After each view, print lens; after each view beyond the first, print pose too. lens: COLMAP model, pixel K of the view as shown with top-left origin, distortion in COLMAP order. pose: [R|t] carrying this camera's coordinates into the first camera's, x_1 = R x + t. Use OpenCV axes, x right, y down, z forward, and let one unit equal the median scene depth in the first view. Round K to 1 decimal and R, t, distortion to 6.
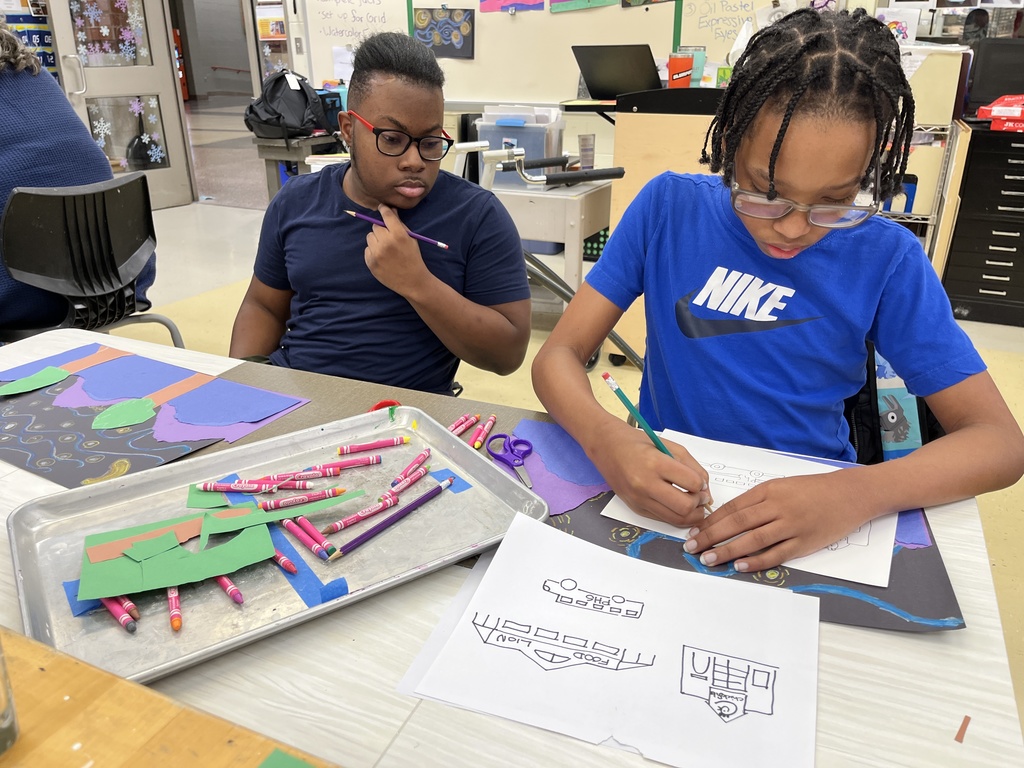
lens RADIAL K [[783.5, 0, 519.1], [0, 783.5, 376.0], [0, 0, 1]] dist [0.051102, -0.090312]
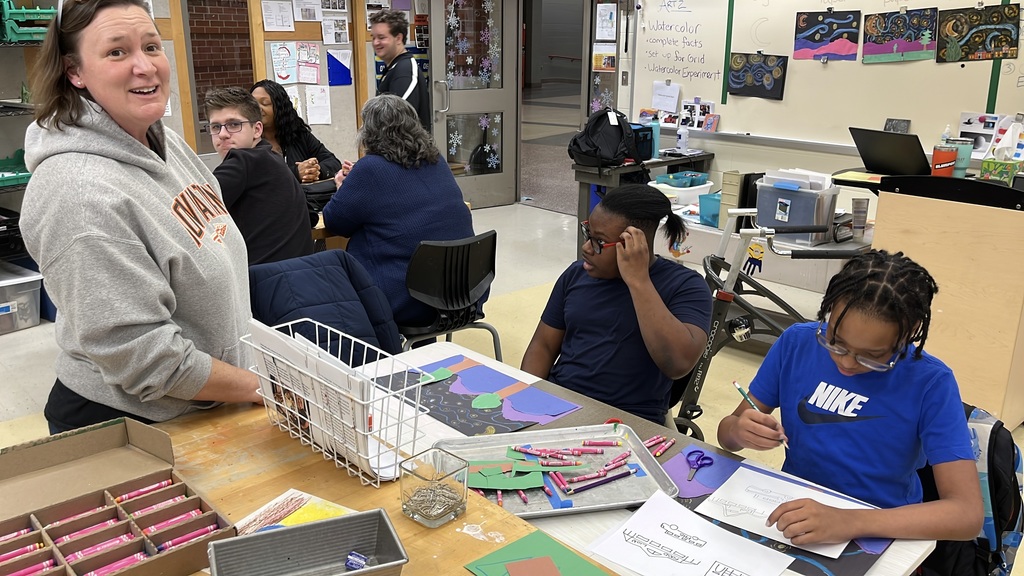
lens RADIAL K [[883.1, 0, 509.7], [0, 883.1, 282.2], [0, 0, 1]] dist [0.036222, -0.023130]
pose [[0.924750, 0.119559, -0.361306, 0.106883], [-0.153922, 0.985756, -0.067765, -0.036897], [0.348058, 0.118279, 0.929982, -0.349906]]
